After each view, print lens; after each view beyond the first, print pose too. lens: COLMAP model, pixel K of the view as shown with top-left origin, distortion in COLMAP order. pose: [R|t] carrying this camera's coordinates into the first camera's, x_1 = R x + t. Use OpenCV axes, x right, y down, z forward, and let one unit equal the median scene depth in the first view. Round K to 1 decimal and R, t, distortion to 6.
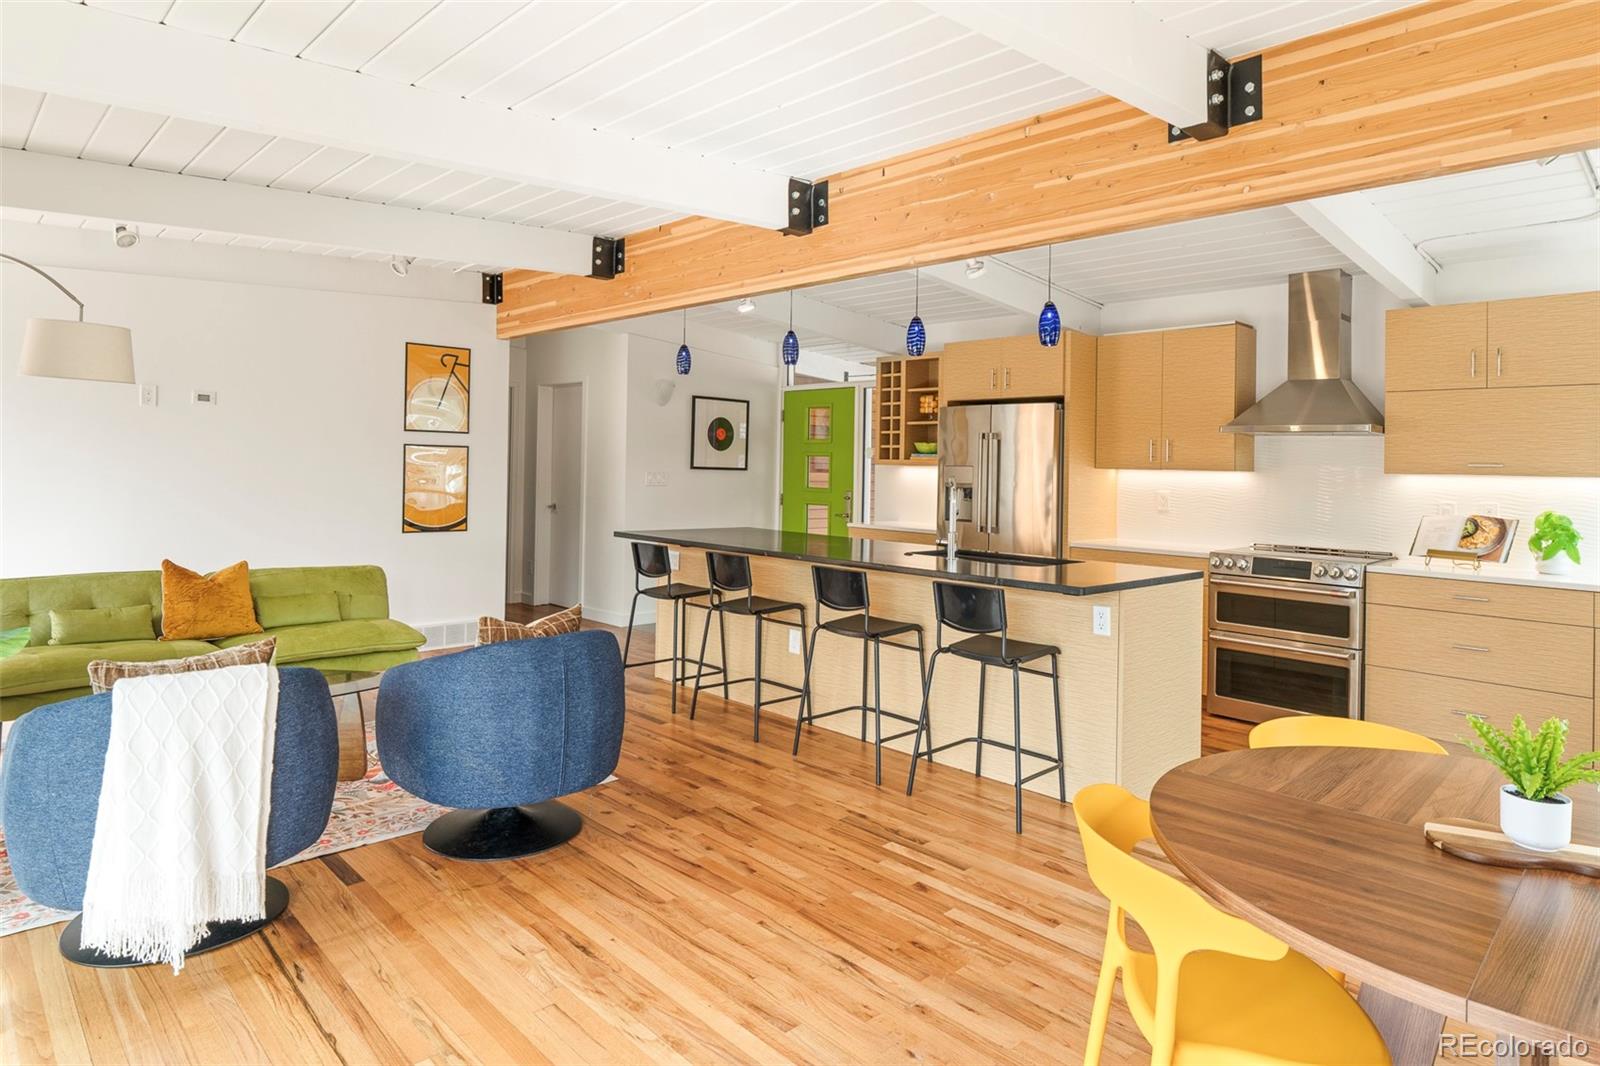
lens RADIAL K [[947.9, 0, 813.3], [0, 947.9, 467.1], [0, 0, 1]] dist [-0.001021, -0.000239]
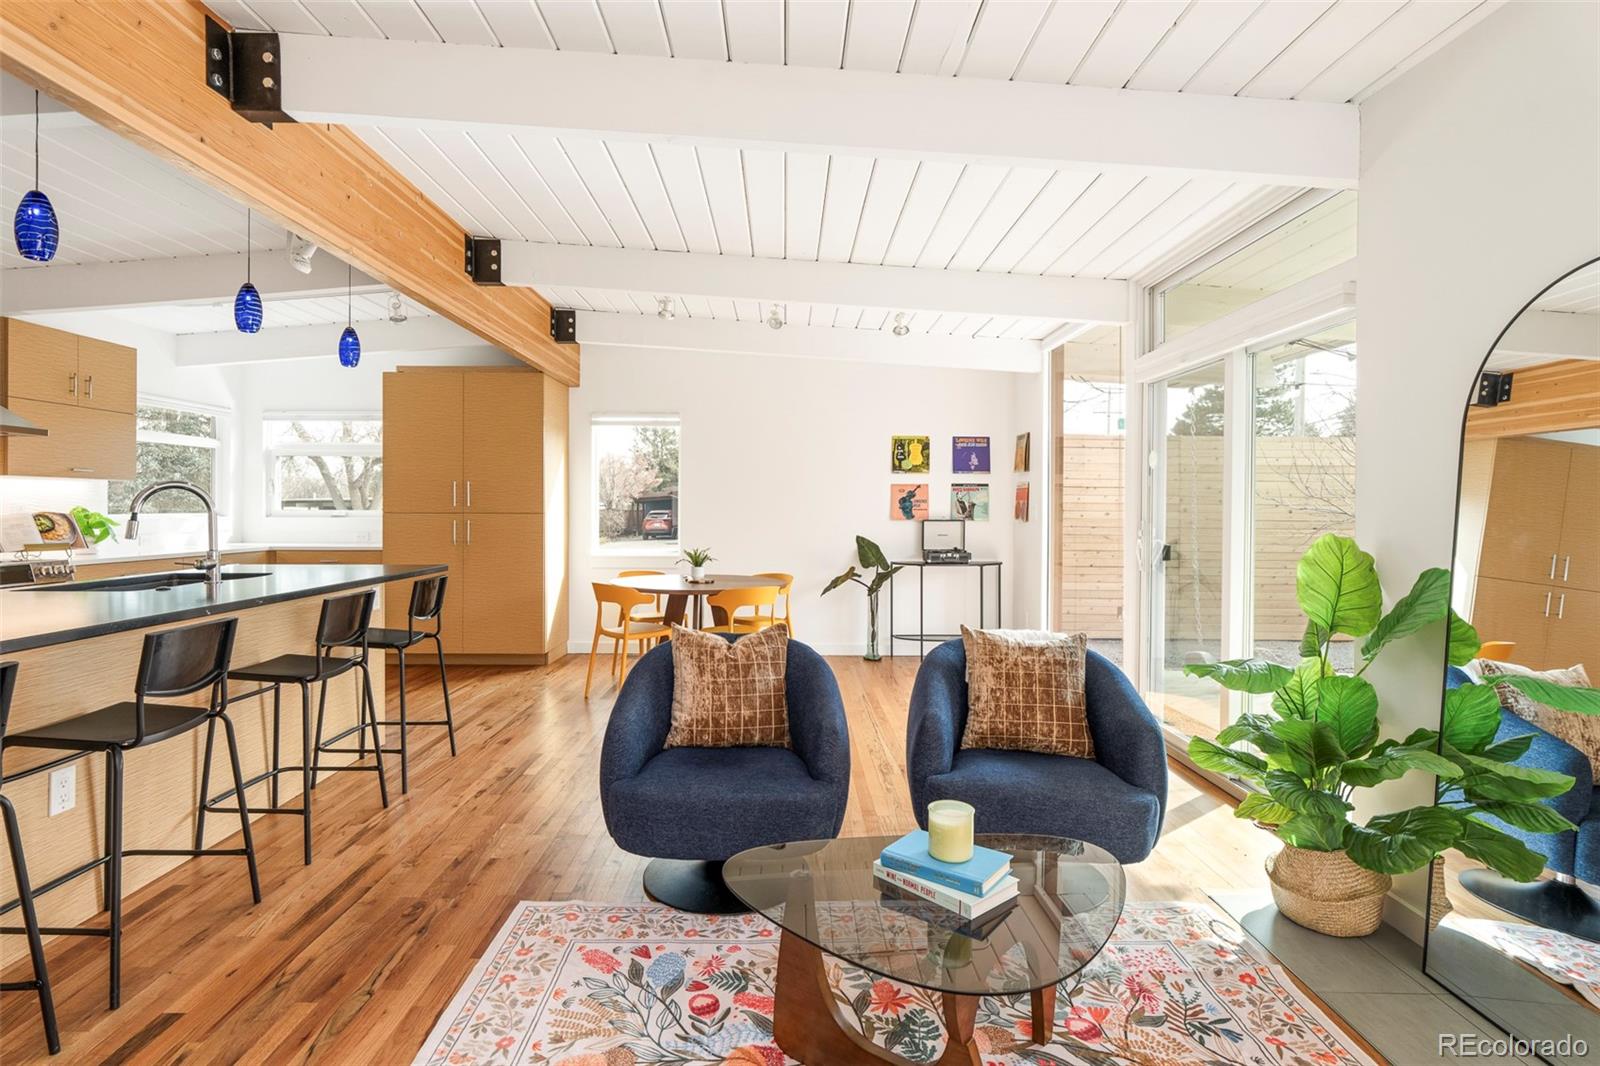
lens RADIAL K [[791.5, 0, 778.1], [0, 791.5, 512.2], [0, 0, 1]] dist [-0.001328, 0.000897]
pose [[-0.707266, -0.032212, 0.706213, -0.672472], [-0.022613, 0.999481, 0.022943, 0.009440], [-0.706585, 0.000258, -0.707628, 1.131135]]
